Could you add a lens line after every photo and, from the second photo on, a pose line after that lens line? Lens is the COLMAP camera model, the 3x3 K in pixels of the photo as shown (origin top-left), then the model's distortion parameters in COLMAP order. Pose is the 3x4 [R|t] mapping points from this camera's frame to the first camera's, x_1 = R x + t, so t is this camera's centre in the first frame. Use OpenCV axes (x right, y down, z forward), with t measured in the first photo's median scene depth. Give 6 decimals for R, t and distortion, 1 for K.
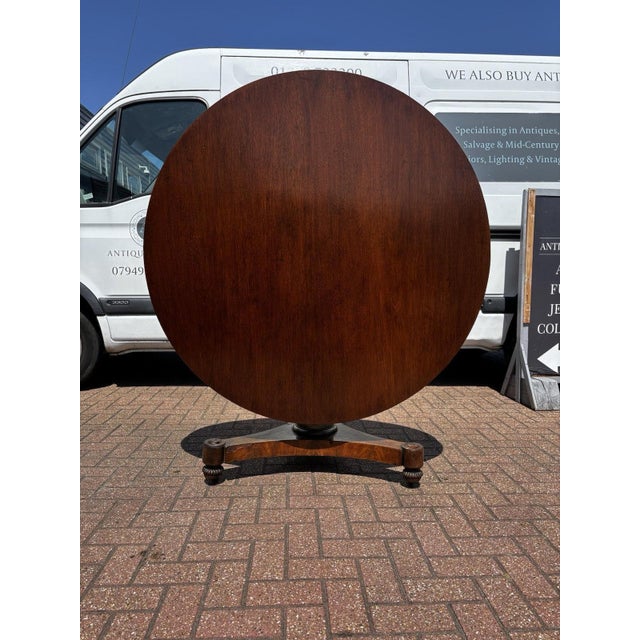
lens RADIAL K [[491.3, 0, 321.3], [0, 491.3, 313.6], [0, 0, 1]] dist [0.007813, -0.019171]
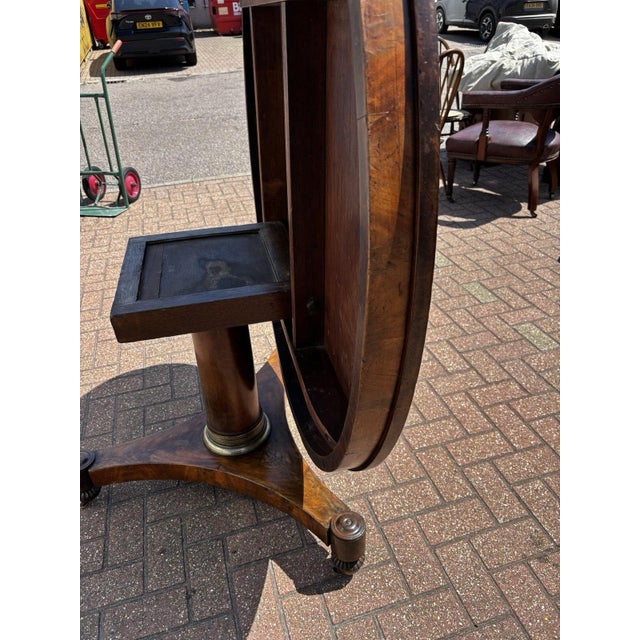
lens RADIAL K [[491.3, 0, 316.5], [0, 491.3, 313.7], [0, 0, 1]] dist [0.007813, -0.019171]
pose [[-0.237672, -0.512539, 0.825115, -0.599376], [0.108541, 0.830122, 0.546915, -0.299338], [-0.965262, 0.219546, -0.141666, 1.117774]]
